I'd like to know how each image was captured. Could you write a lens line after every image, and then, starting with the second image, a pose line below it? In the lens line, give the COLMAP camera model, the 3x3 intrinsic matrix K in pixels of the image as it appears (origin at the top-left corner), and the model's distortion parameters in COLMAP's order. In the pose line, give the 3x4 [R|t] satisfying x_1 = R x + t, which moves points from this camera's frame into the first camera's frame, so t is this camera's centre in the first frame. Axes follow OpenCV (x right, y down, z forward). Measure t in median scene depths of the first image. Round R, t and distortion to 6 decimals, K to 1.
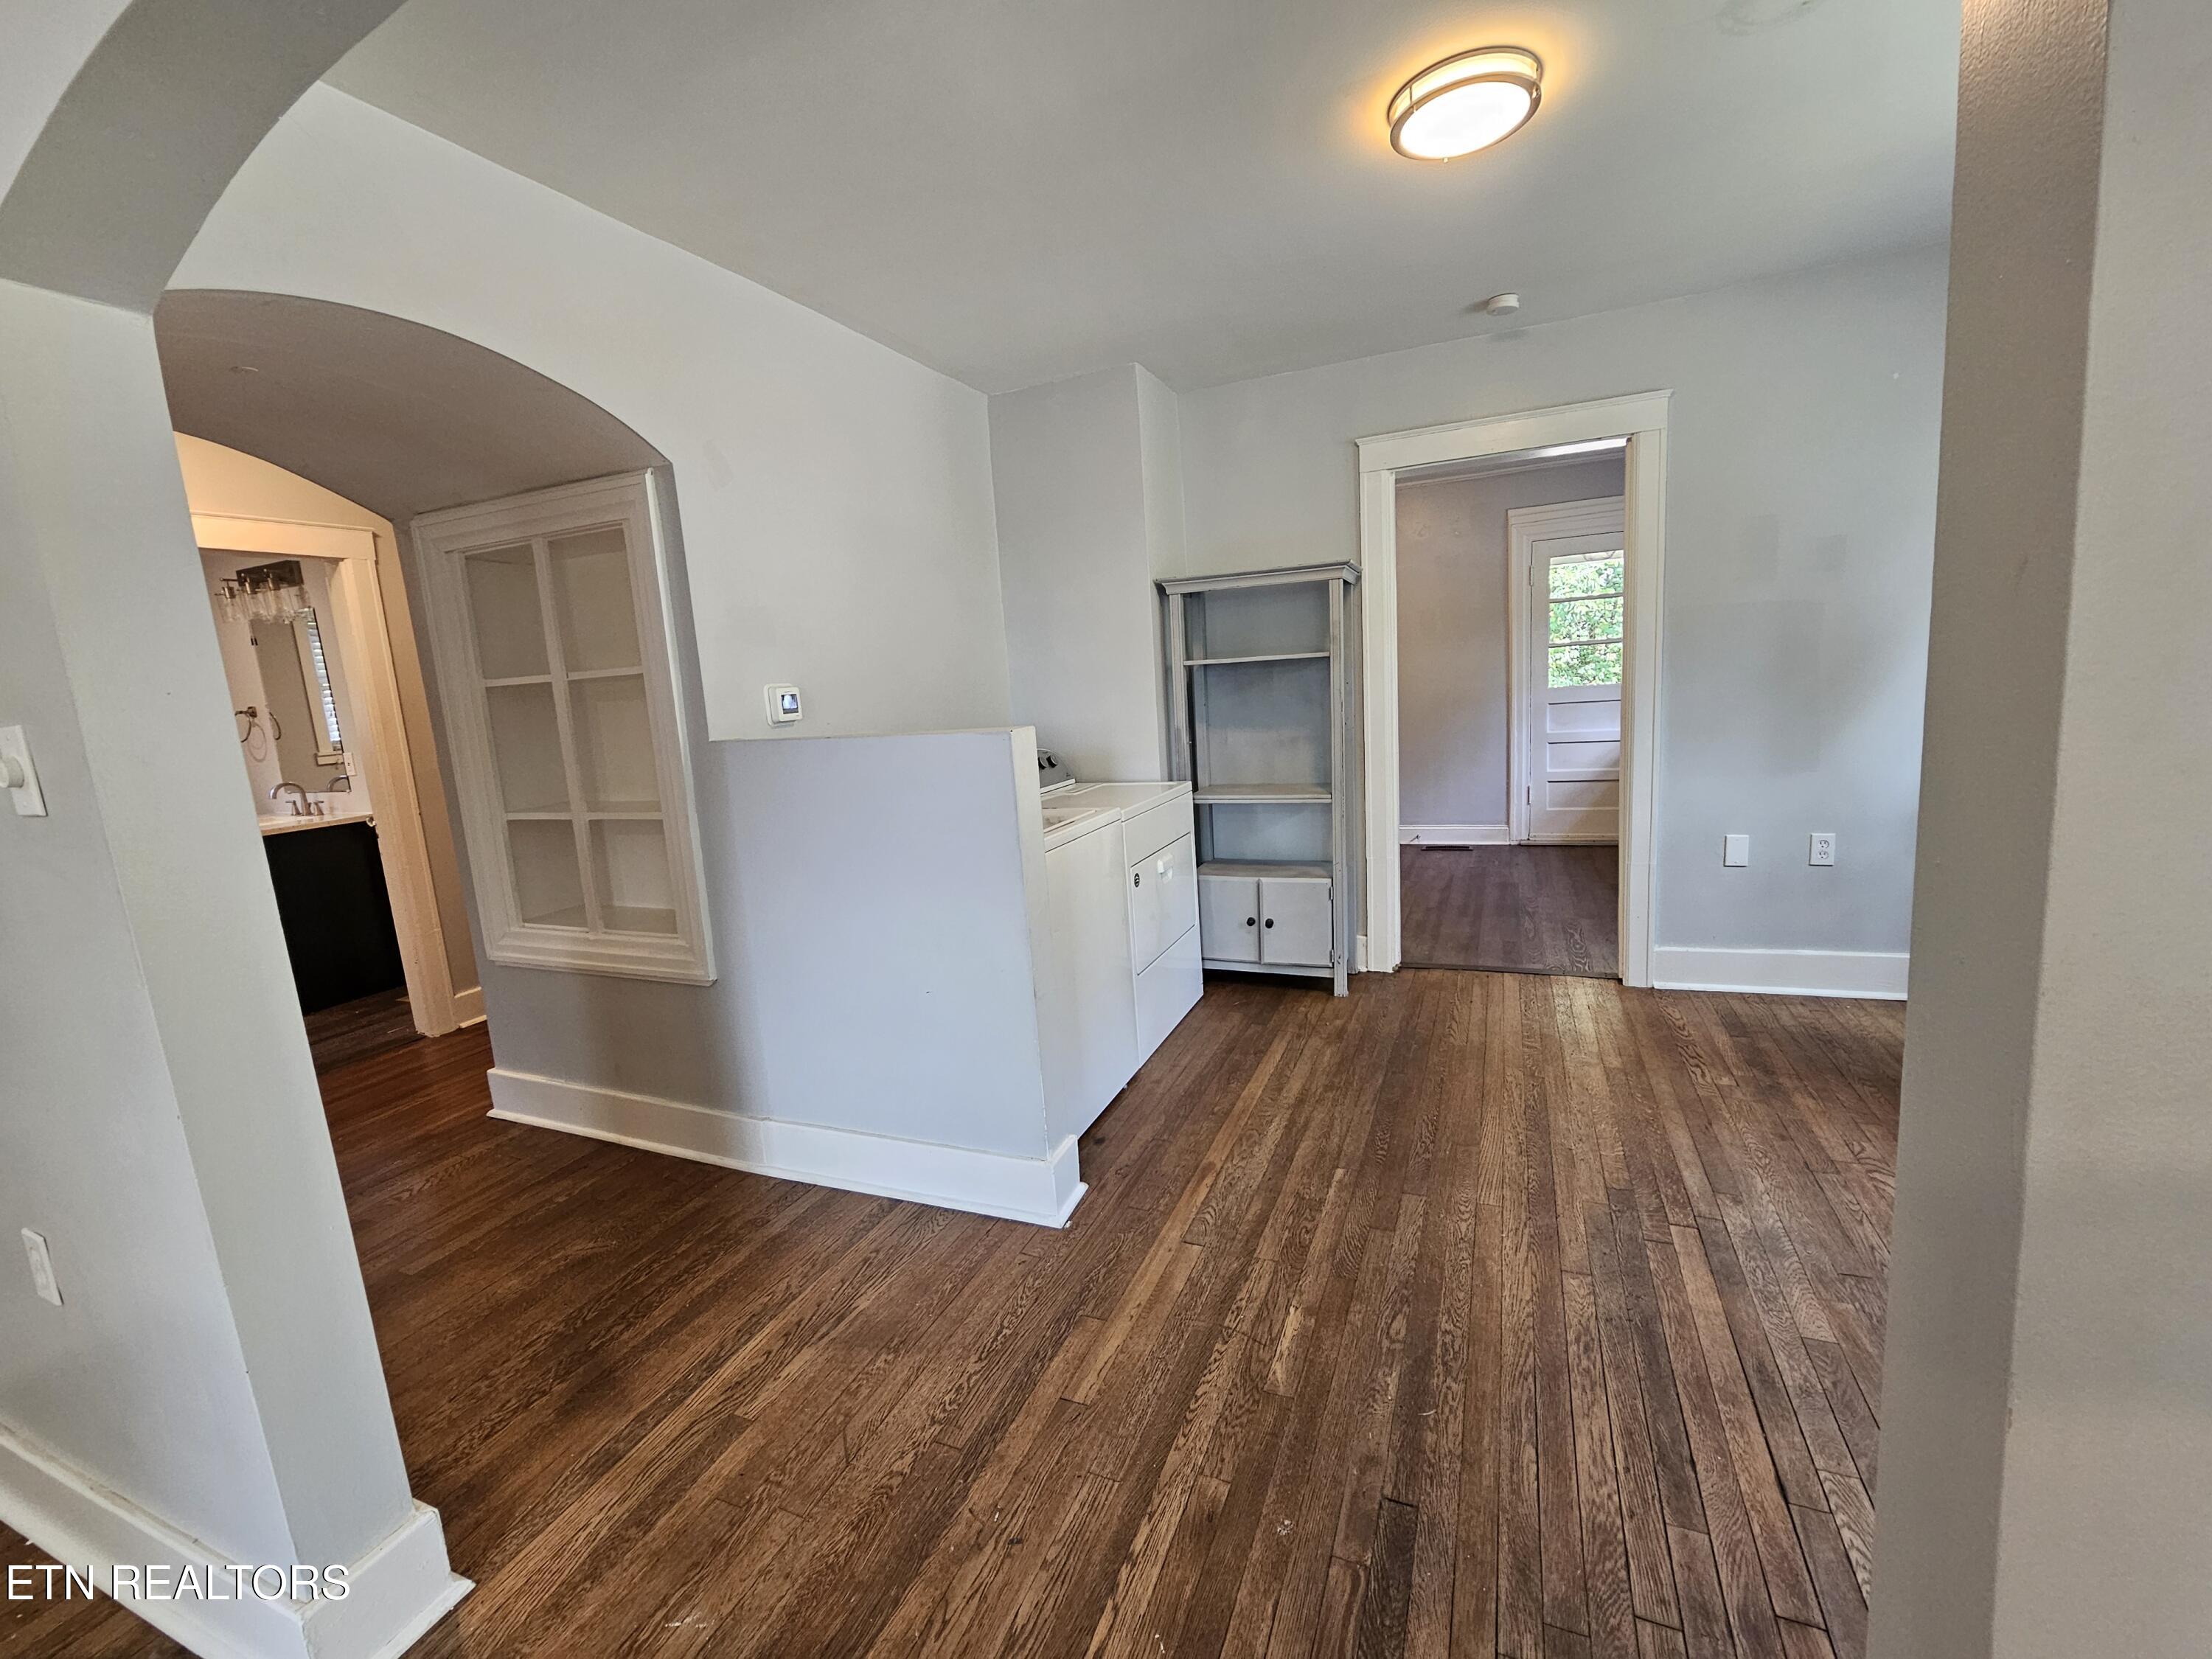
lens RADIAL K [[905.9, 0, 1115.3], [0, 905.9, 828.3], [0, 0, 1]] dist [-0.004990, 0.001343]
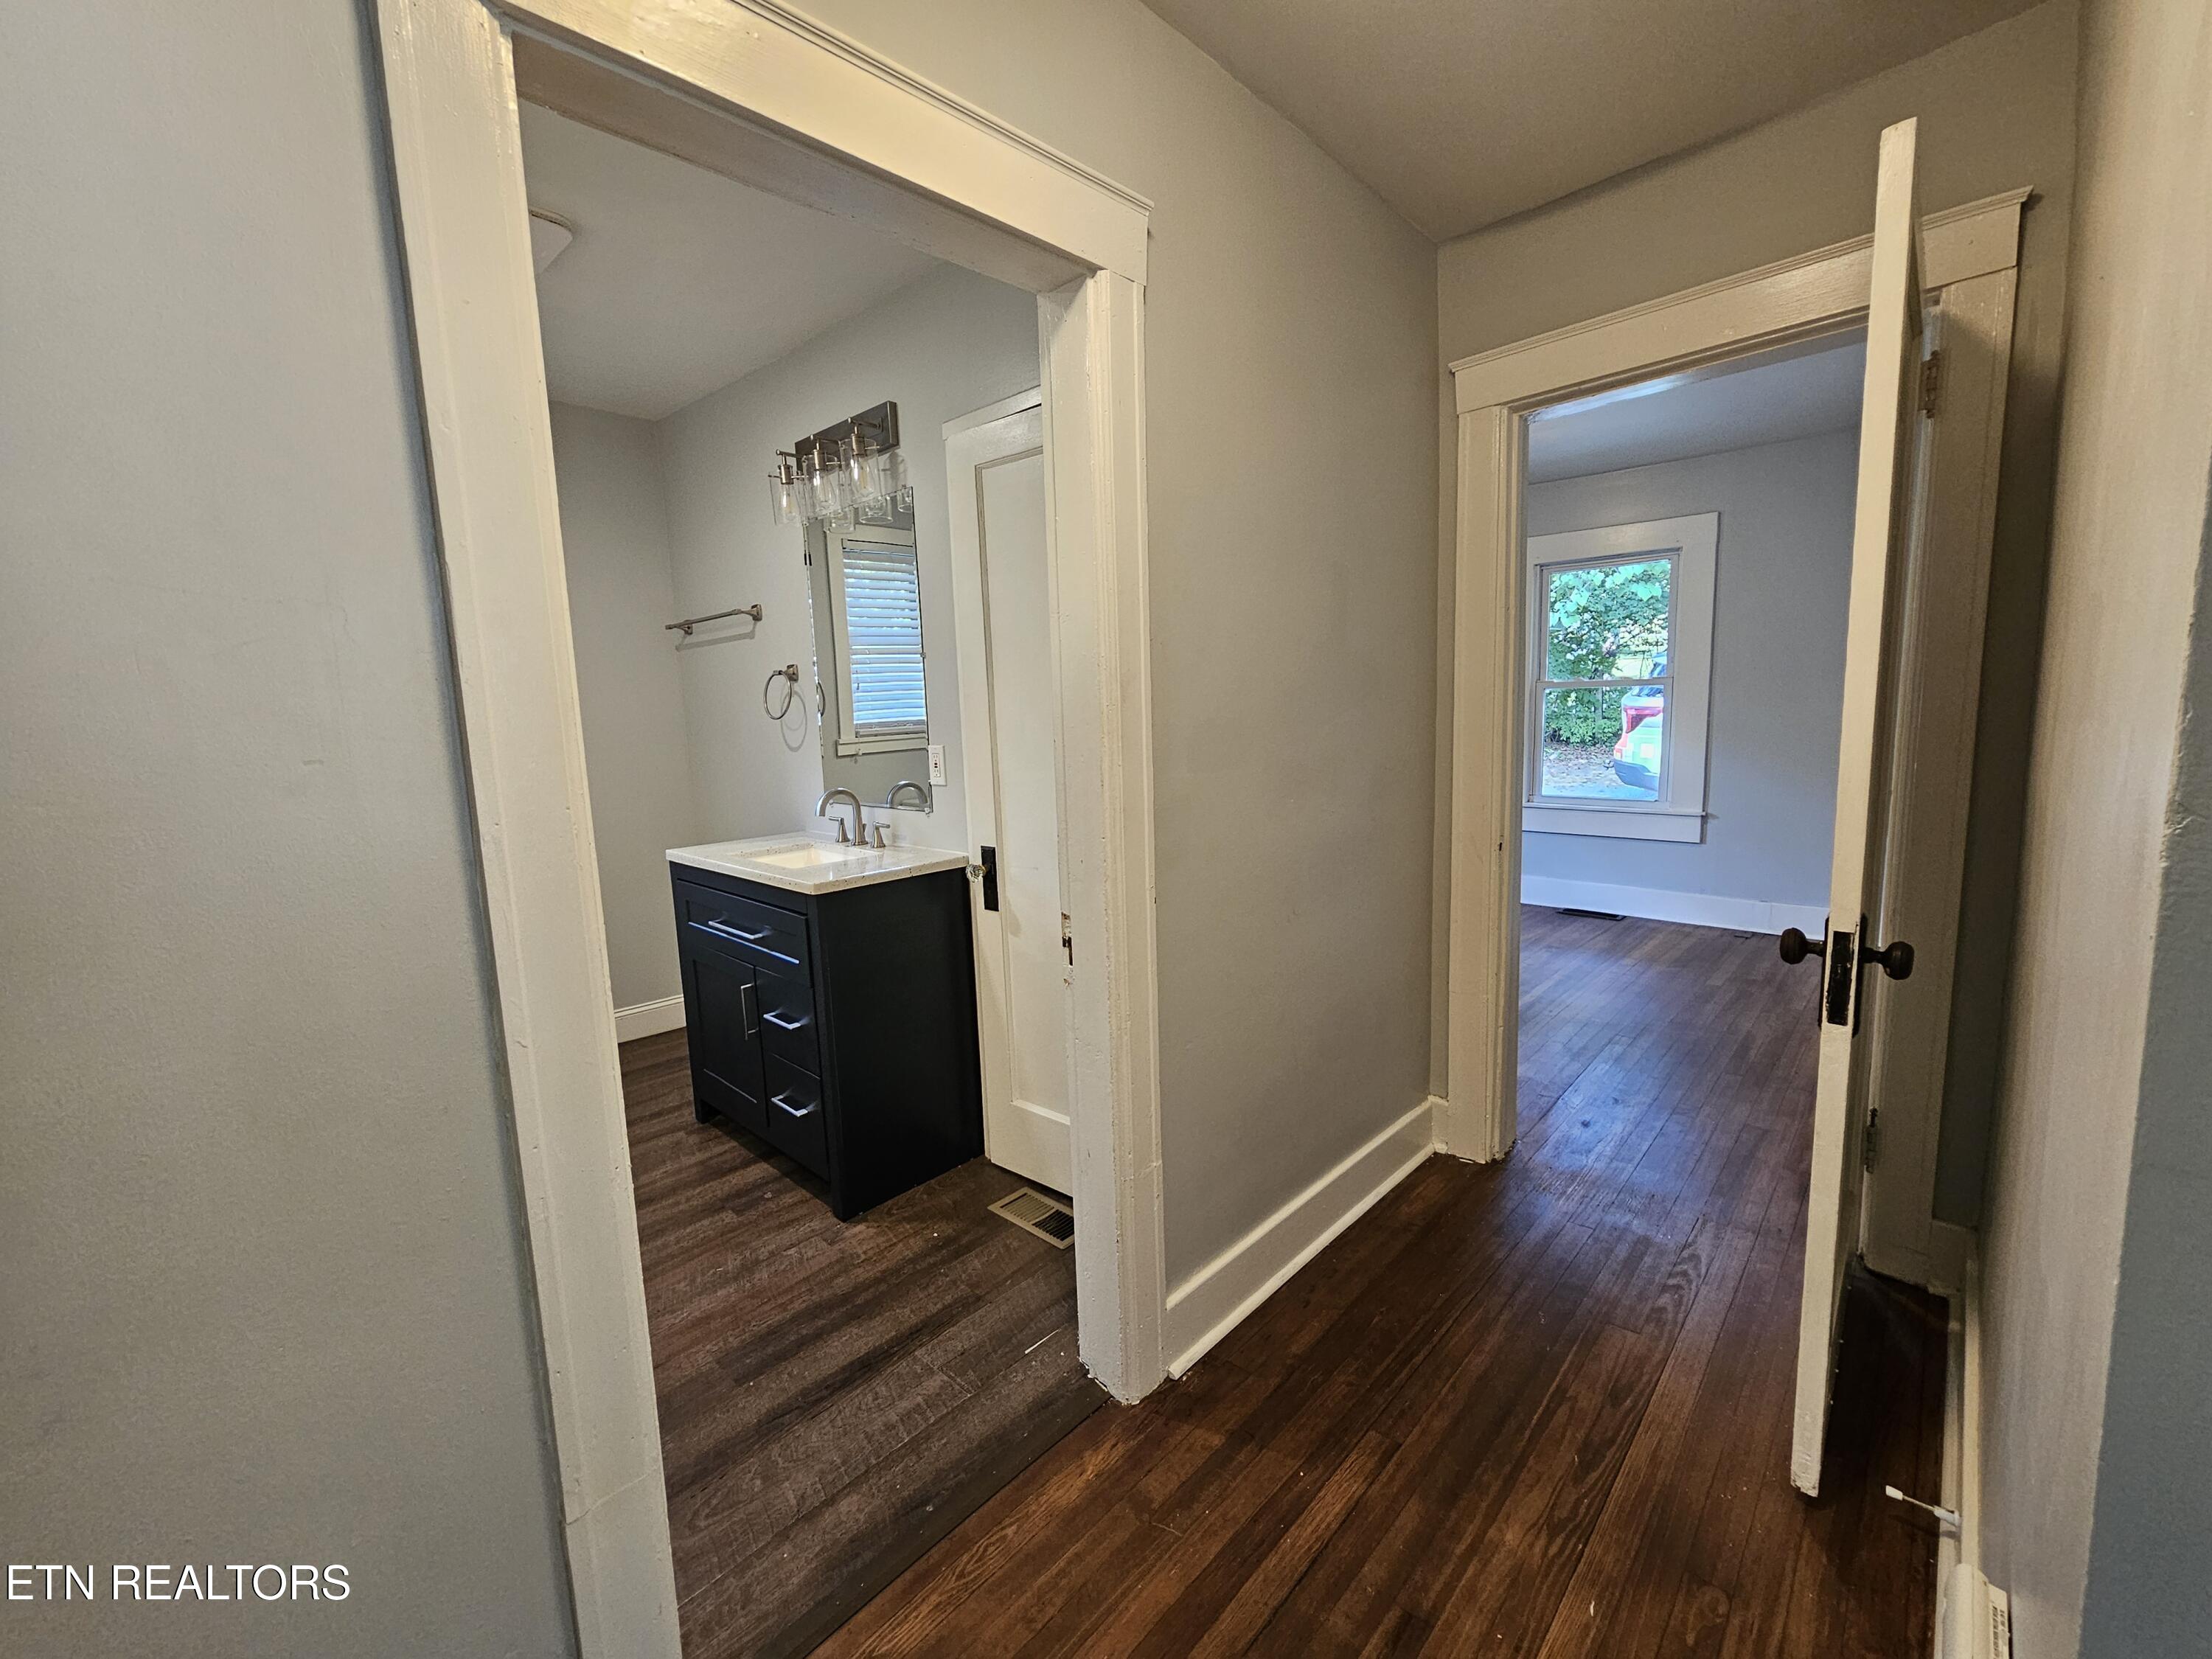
lens RADIAL K [[912.5, 0, 1112.5], [0, 912.5, 828.5], [0, 0, 1]] dist [-0.007576, 0.002890]
pose [[0.939779, 0.075968, -0.333233, -0.537879], [-0.078956, 0.996868, 0.004587, -0.041619], [0.332538, 0.022000, 0.942833, 0.486284]]
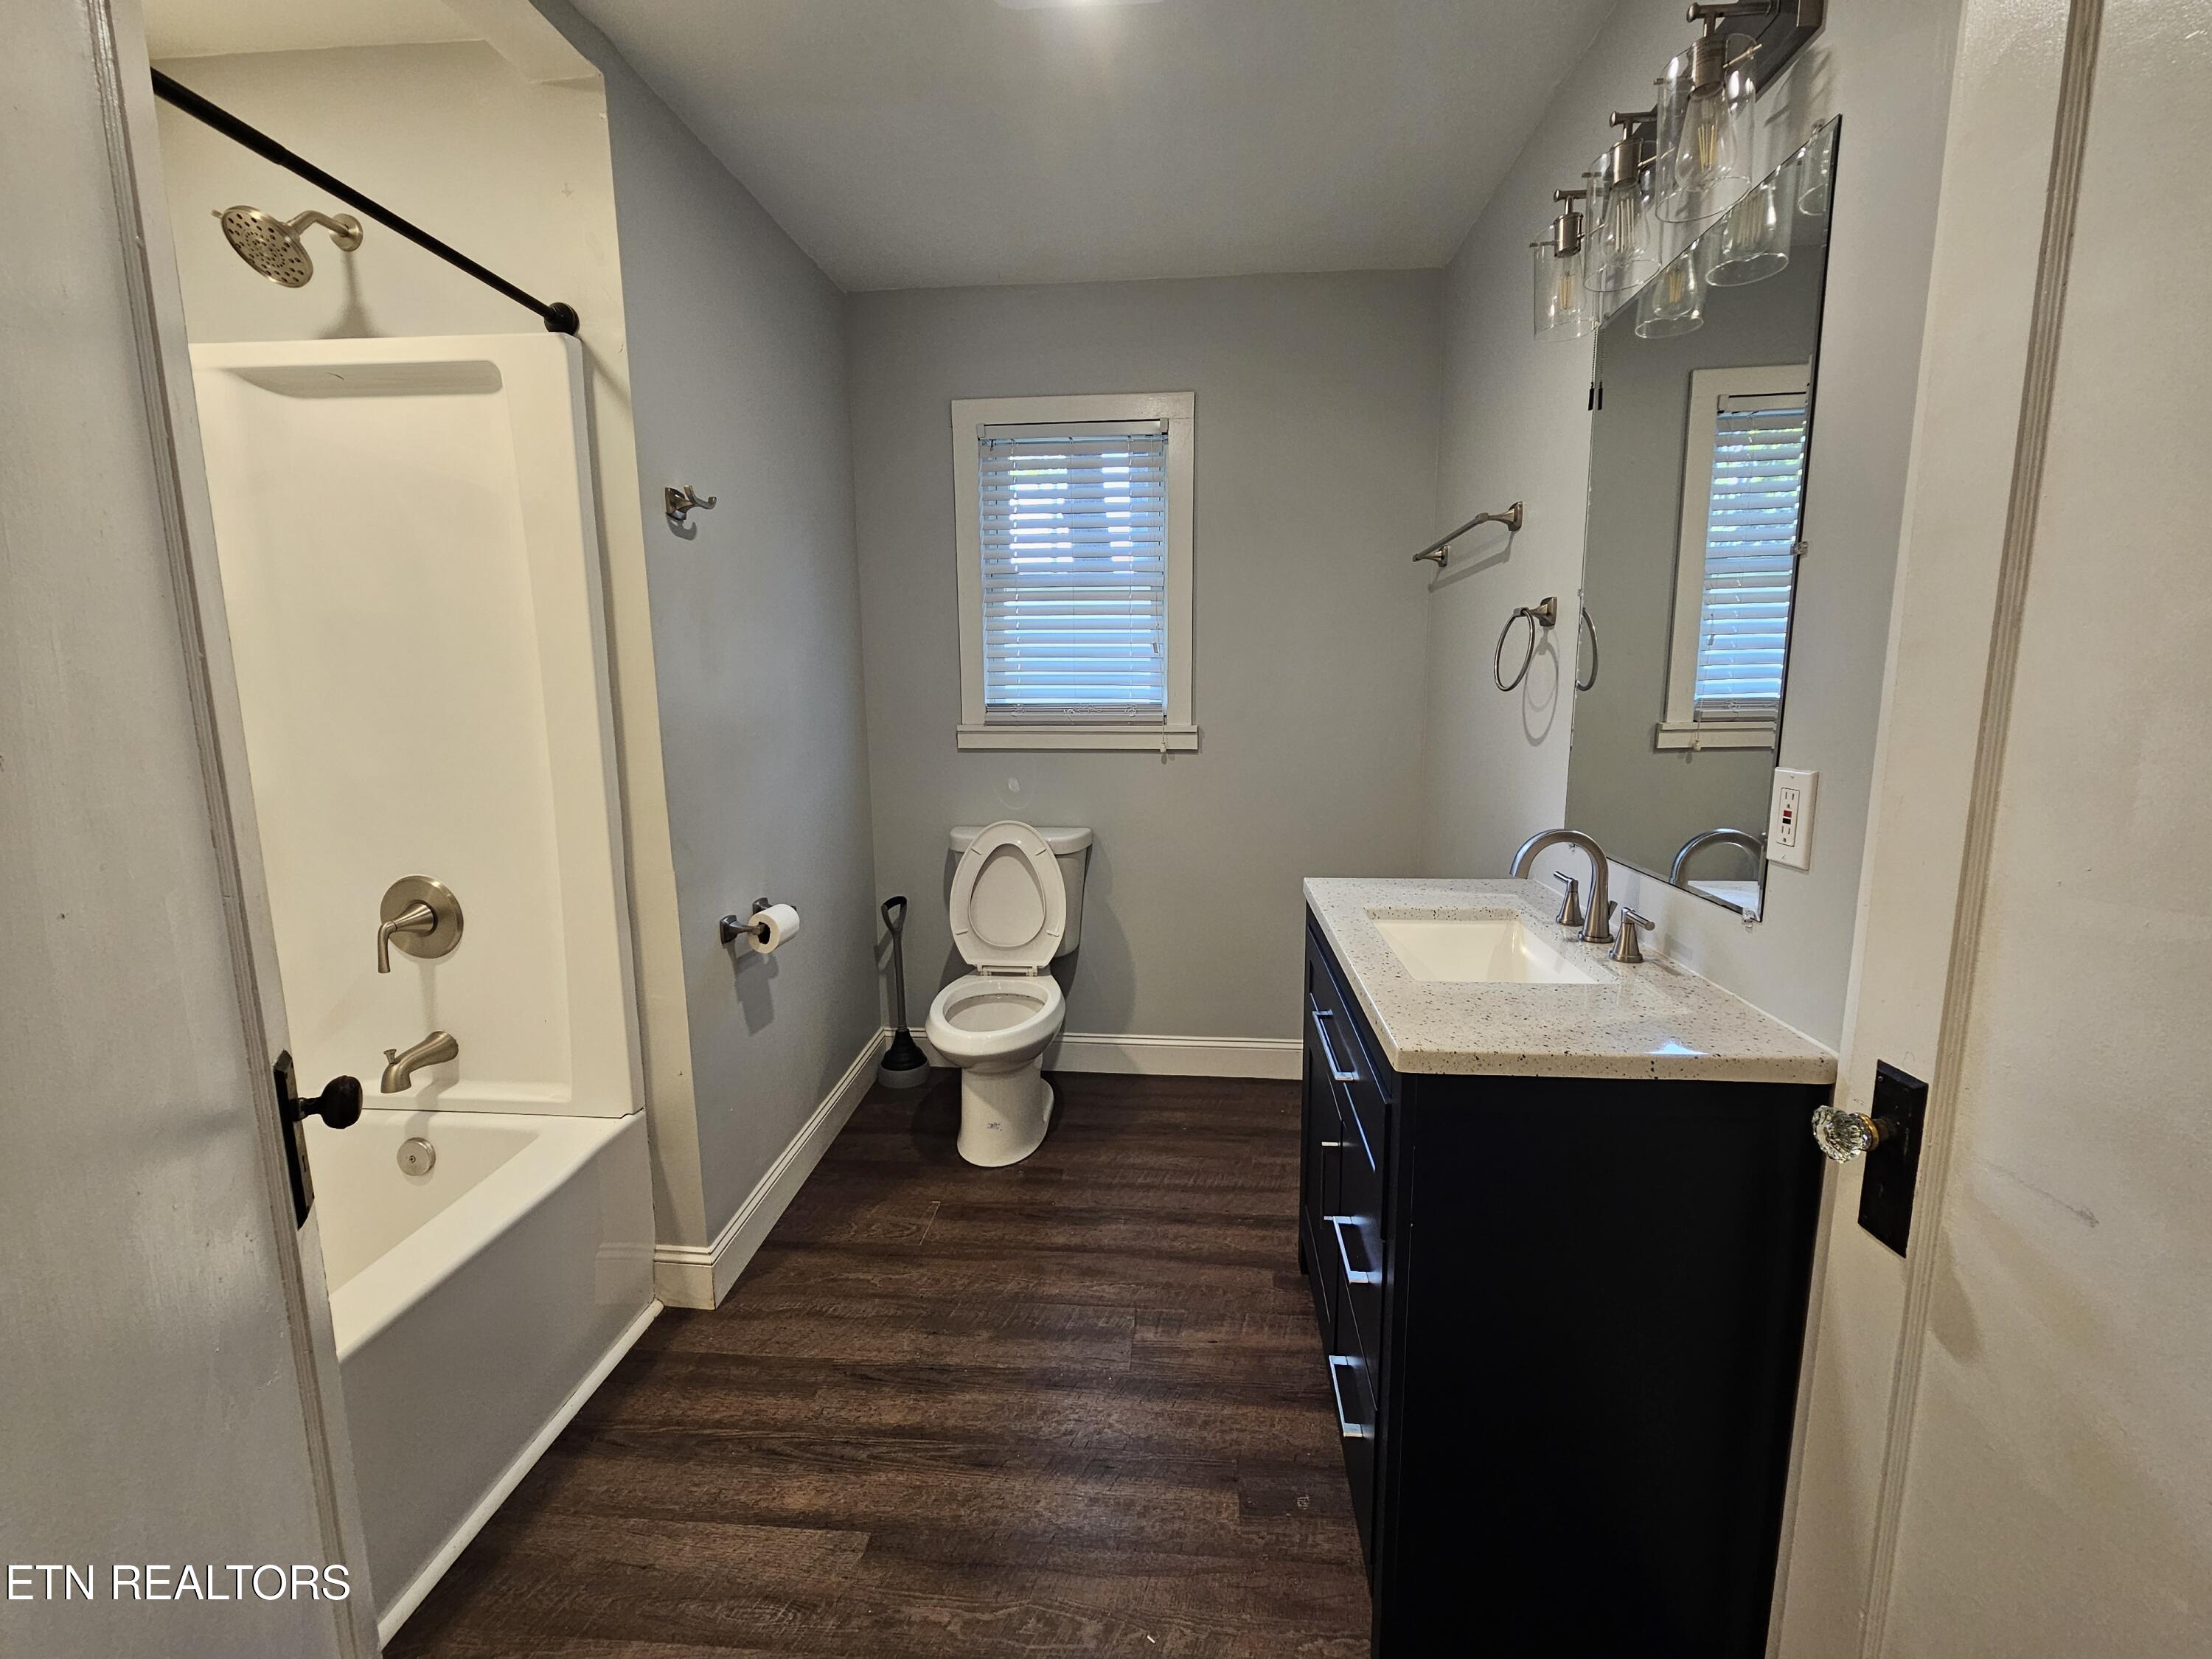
lens RADIAL K [[905.9, 0, 1115.3], [0, 905.9, 828.3], [0, 0, 1]] dist [-0.004990, 0.001343]
pose [[0.315146, 0.206068, -0.926401, -0.669169], [-0.162172, 0.973478, 0.161371, -0.075809], [0.935085, 0.099381, 0.340206, 0.738756]]
